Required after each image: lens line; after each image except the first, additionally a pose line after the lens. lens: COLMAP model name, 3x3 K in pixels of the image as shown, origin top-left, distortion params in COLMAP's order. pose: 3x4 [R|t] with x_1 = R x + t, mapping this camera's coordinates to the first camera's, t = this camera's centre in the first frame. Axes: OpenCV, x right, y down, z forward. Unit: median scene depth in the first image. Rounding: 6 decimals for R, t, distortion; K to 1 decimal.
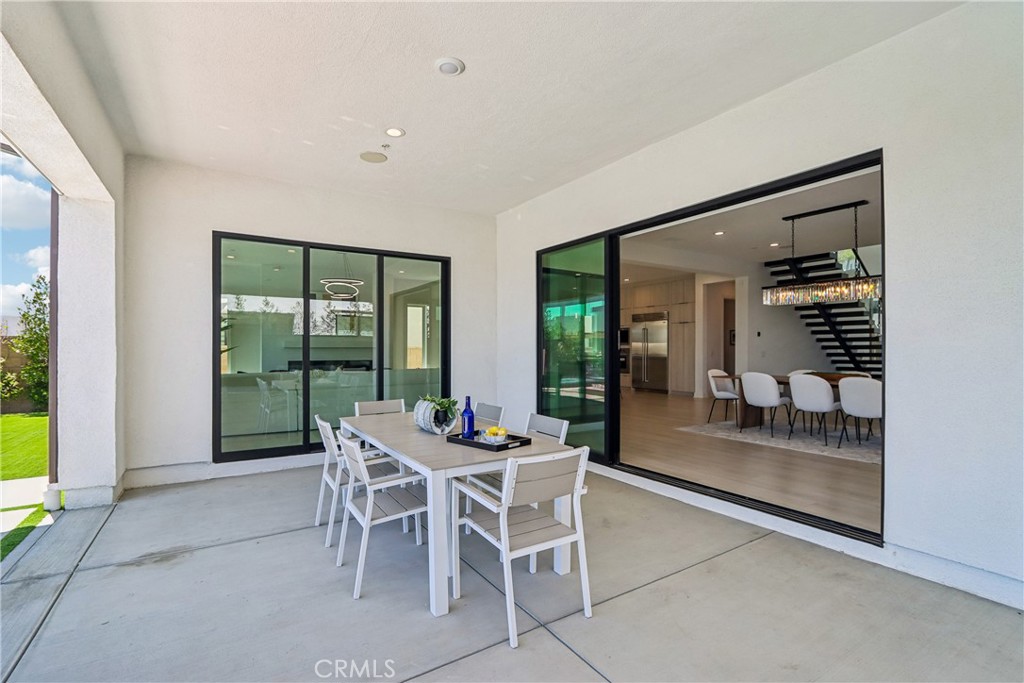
lens RADIAL K [[464.5, 0, 512.0], [0, 464.5, 341.5], [0, 0, 1]] dist [0.000424, 0.000120]
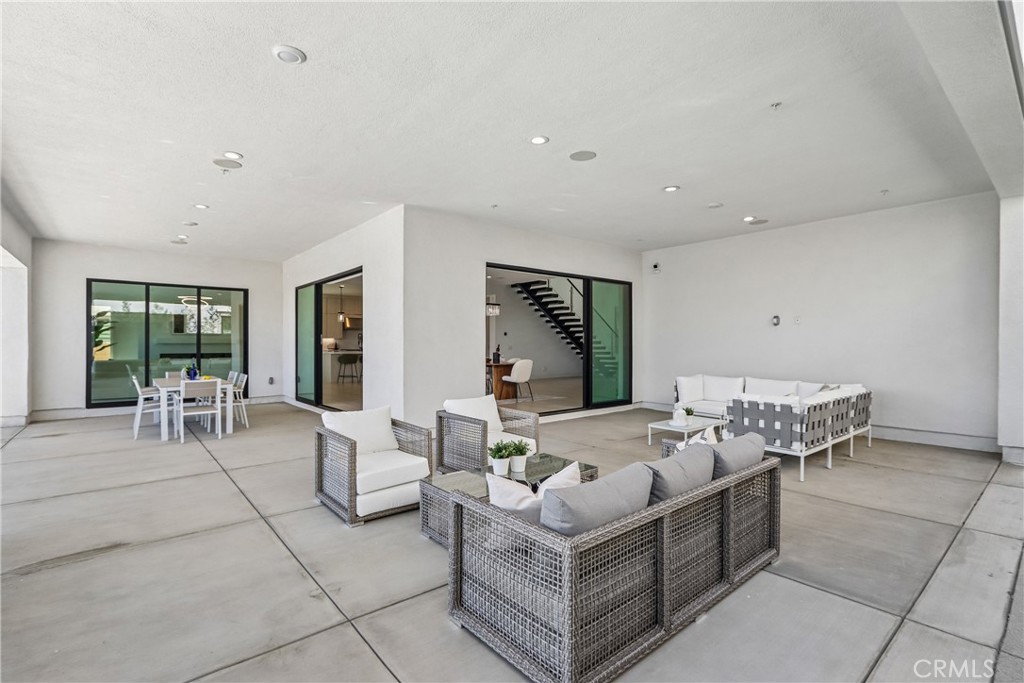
lens RADIAL K [[471.4, 0, 509.5], [0, 471.4, 334.9], [0, 0, 1]] dist [-0.000007, -0.000031]
pose [[0.992869, 0.000540, 0.119212, 0.733243], [0.000103, 0.999985, -0.005385, -0.009865], [-0.119213, 0.005359, 0.992854, -0.963205]]
